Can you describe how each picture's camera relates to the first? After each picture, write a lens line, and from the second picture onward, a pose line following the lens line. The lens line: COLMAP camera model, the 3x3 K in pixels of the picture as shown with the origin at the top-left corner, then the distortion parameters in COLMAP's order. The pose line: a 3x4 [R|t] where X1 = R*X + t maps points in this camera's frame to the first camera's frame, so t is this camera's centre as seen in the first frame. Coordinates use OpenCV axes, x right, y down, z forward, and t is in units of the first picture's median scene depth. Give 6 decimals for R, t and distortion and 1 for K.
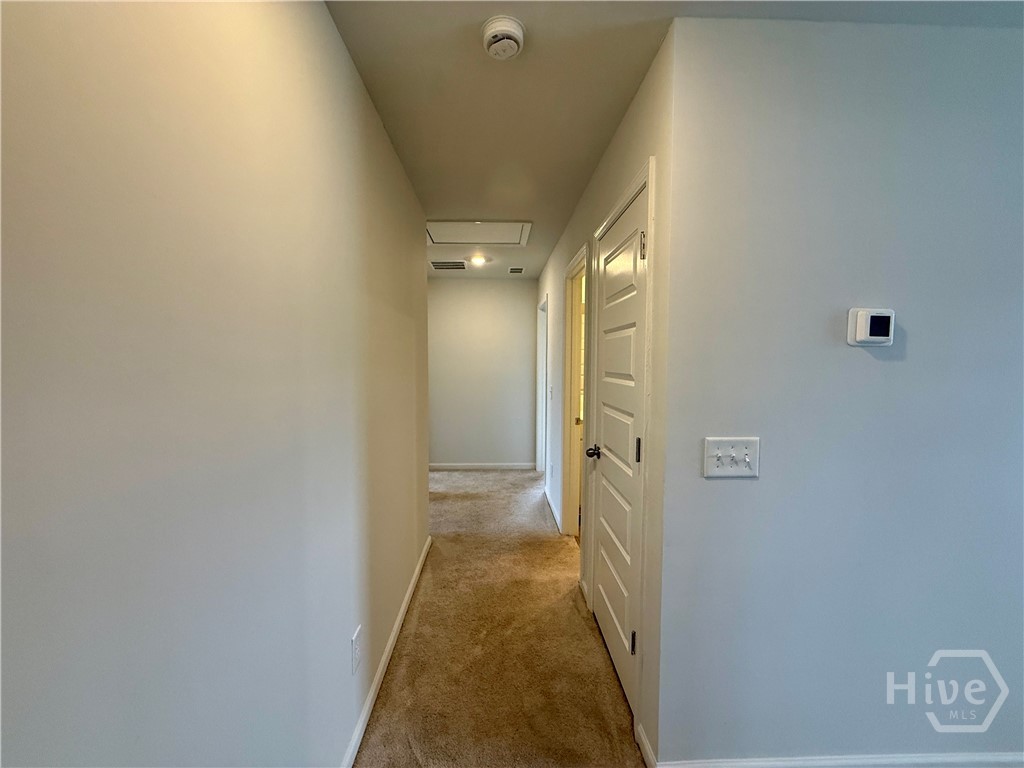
lens RADIAL K [[412.8, 0, 511.8], [0, 412.8, 383.0], [0, 0, 1]] dist [0.003692, 0.000912]
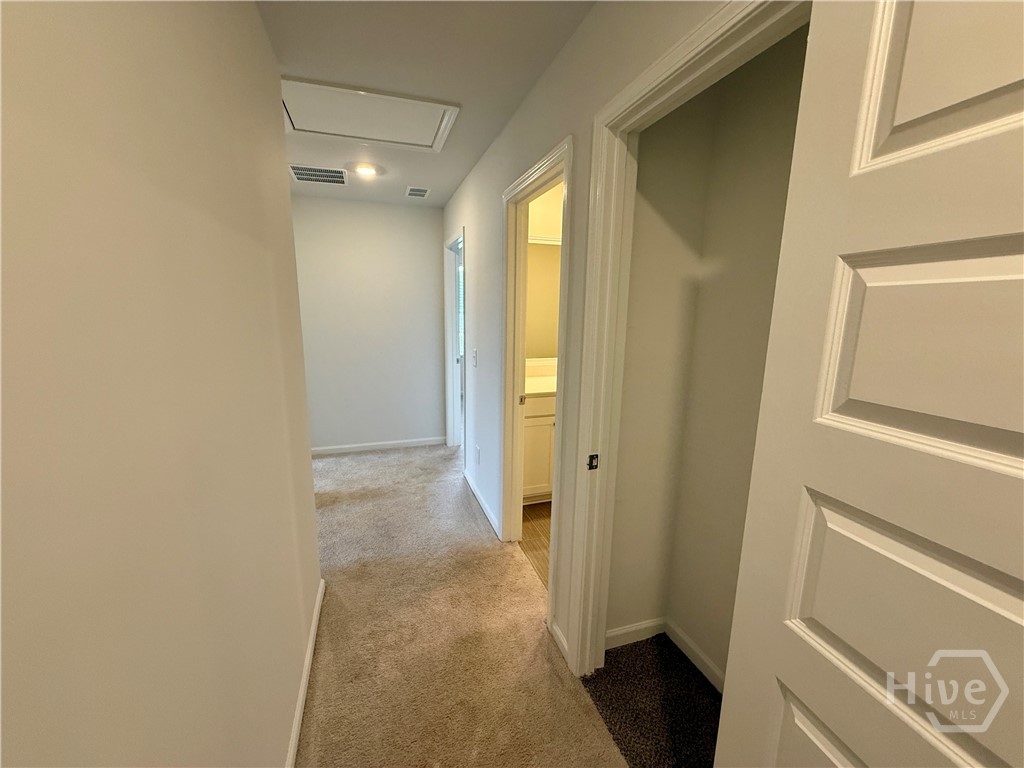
lens RADIAL K [[412.8, 0, 510.3], [0, 412.8, 384.1], [0, 0, 1]] dist [0.003692, 0.000912]
pose [[0.960341, -0.038735, 0.276126, -0.066942], [0.001812, 0.991150, 0.132735, -0.036117], [-0.278823, -0.126971, 0.951912, 0.266188]]
